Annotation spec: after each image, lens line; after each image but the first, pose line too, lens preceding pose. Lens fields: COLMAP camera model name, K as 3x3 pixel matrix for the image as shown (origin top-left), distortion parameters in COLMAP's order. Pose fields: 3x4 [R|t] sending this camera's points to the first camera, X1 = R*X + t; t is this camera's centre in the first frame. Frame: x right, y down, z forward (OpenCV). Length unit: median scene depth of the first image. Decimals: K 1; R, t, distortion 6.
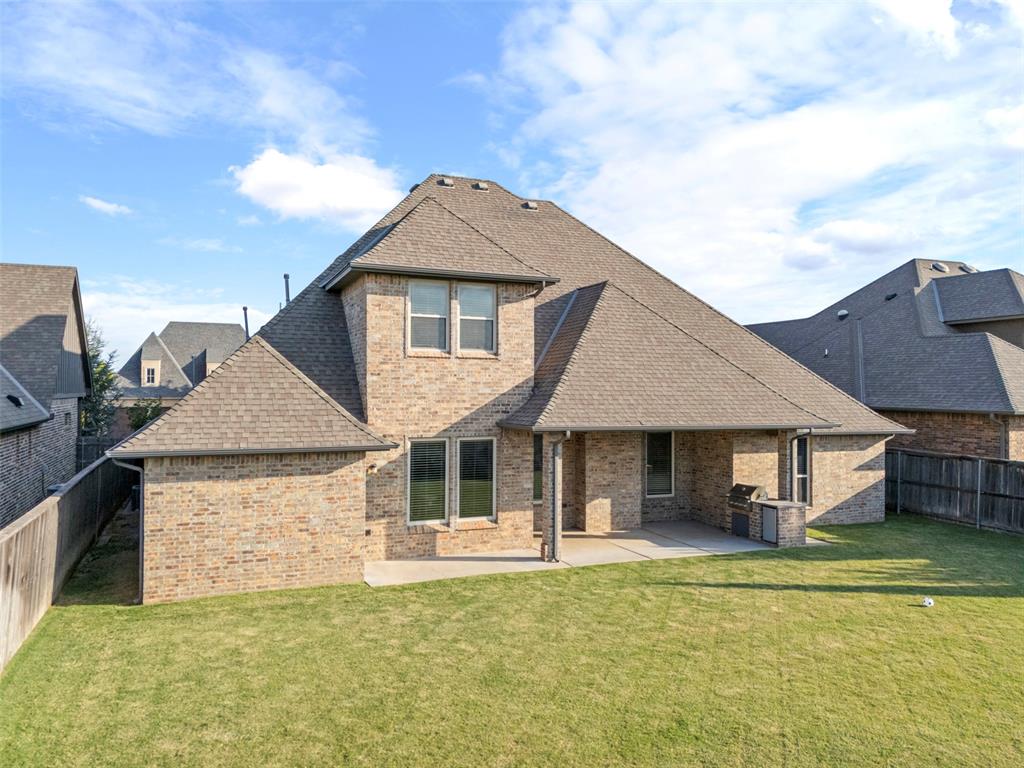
lens RADIAL K [[754.5, 0, 512.3], [0, 754.5, 388.4], [0, 0, 1]] dist [0.041017, -0.007830]
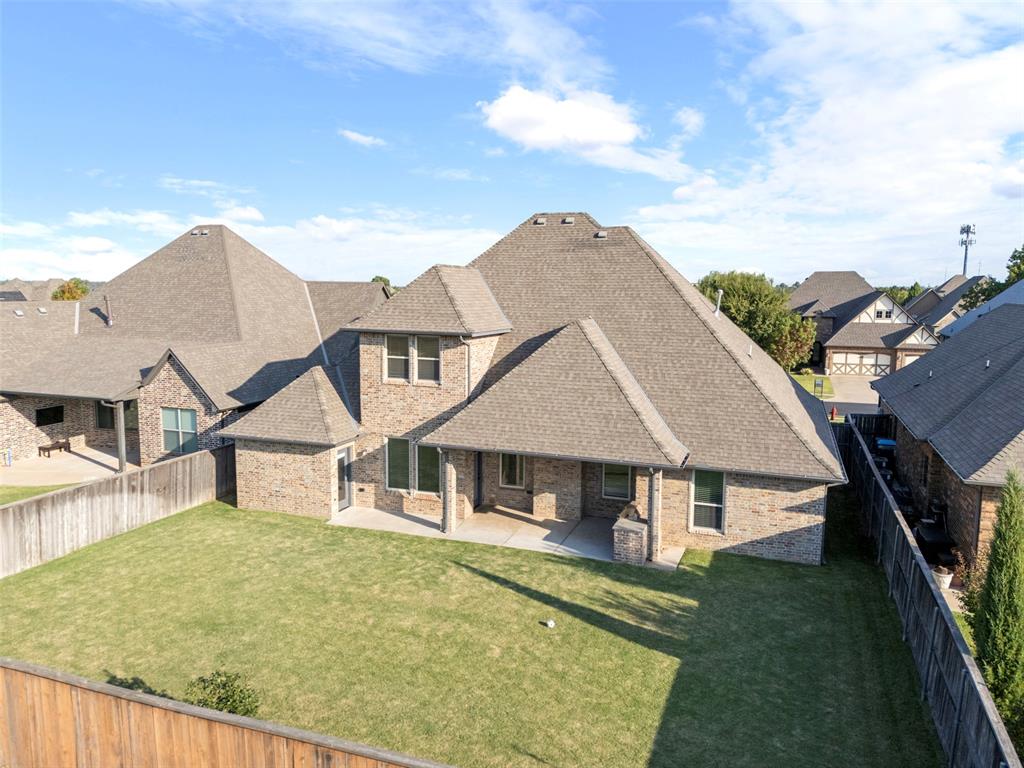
lens RADIAL K [[749.9, 0, 512.0], [0, 749.9, 384.0], [0, 0, 1]] dist [0.073512, -0.063684]
pose [[0.741762, 0.088262, -0.664831, 1.108734], [-0.005569, 0.992079, 0.125494, -0.242587], [0.670641, -0.089384, 0.736377, 0.037710]]
